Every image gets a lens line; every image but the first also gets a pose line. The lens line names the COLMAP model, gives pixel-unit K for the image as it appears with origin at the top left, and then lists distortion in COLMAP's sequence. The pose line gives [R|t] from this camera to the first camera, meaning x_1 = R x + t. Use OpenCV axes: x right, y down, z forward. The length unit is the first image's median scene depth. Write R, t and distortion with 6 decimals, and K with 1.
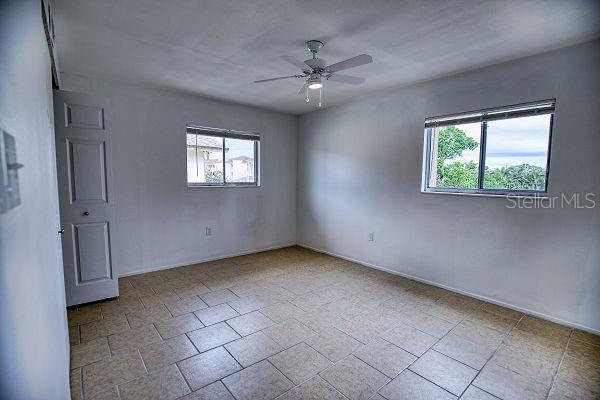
lens RADIAL K [[276.2, 0, 323.6], [0, 276.2, 200.5], [0, 0, 1]] dist [-0.042346, -0.000397]
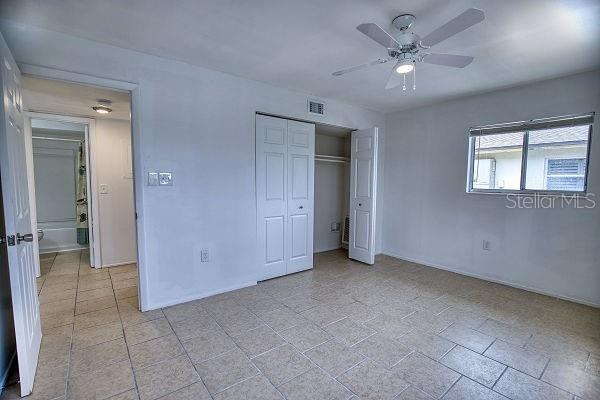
lens RADIAL K [[282.6, 0, 296.1], [0, 282.6, 206.9], [0, 0, 1]] dist [-0.017604, -0.000091]
pose [[-0.086735, 0.085291, -0.992574, 0.538846], [-0.087844, 0.991793, 0.092901, -0.040658], [0.992351, 0.095249, -0.078531, 0.488632]]
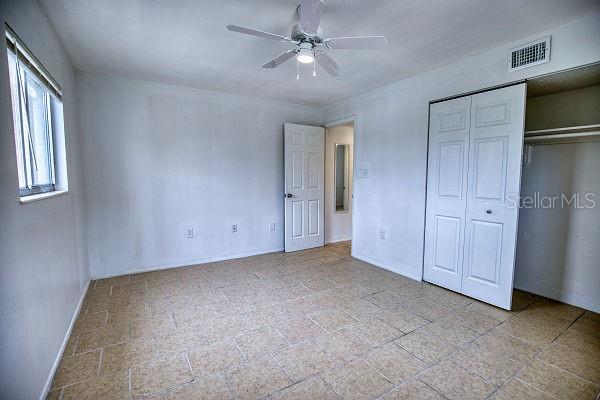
lens RADIAL K [[274.9, 0, 302.4], [0, 274.9, 205.1], [0, 0, 1]] dist [-0.037531, 0.009354]
pose [[-0.981130, -0.027085, 0.191440, -0.131493], [0.008783, 0.982874, 0.184069, -0.092780], [-0.193147, 0.182277, -0.964090, 1.168974]]
